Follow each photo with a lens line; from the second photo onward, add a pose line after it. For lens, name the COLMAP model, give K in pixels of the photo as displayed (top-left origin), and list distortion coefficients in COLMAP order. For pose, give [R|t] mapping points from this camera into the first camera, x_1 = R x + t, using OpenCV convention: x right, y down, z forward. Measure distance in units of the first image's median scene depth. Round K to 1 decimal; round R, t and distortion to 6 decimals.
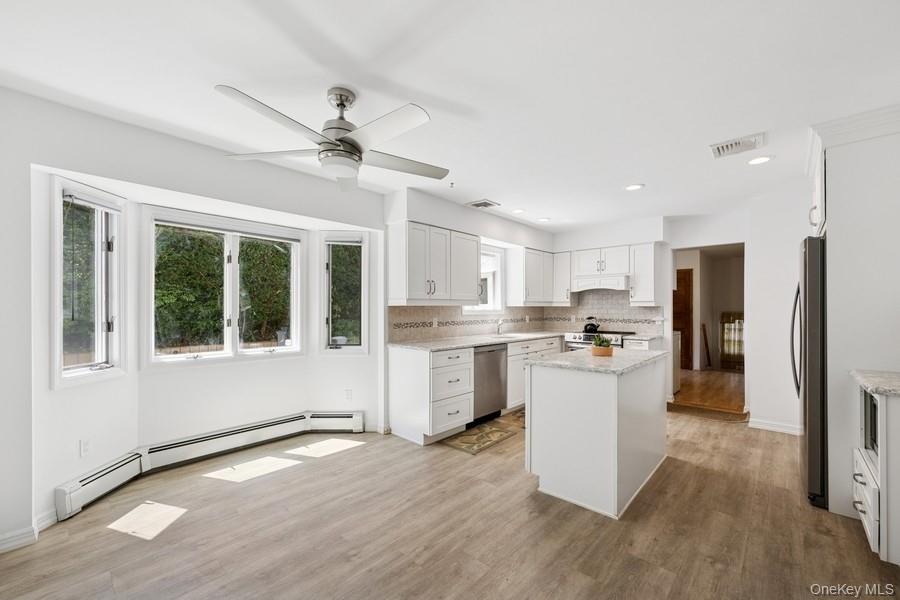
lens RADIAL K [[365.6, 0, 447.6], [0, 365.6, 295.9], [0, 0, 1]] dist [0.001335, 0.000131]
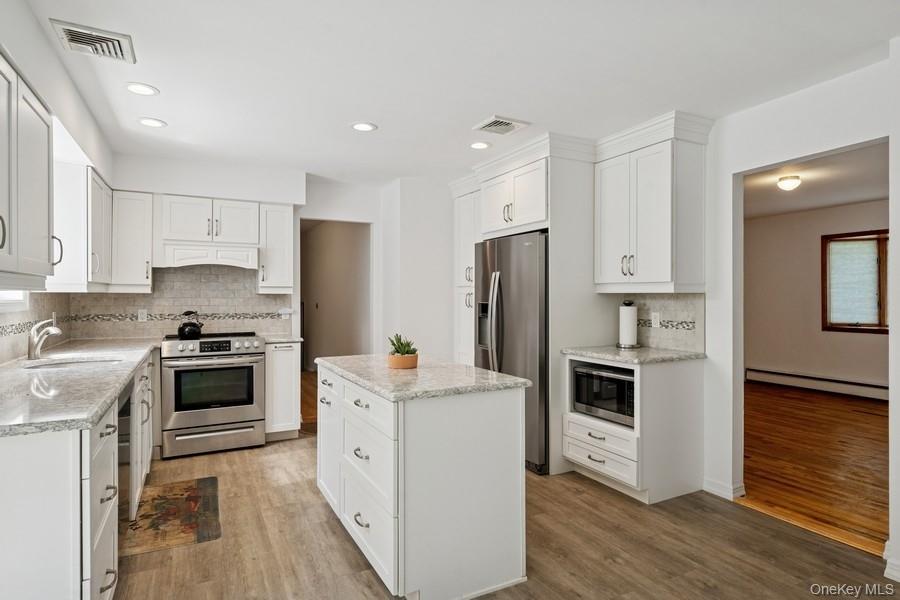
lens RADIAL K [[495.1, 0, 450.1], [0, 495.1, 296.1], [0, 0, 1]] dist [-0.000664, -0.000408]
pose [[0.334352, 0.002268, 0.942445, -0.237354], [-0.035261, 0.999327, 0.010105, 0.010477], [-0.941788, -0.036610, 0.334207, 0.359720]]
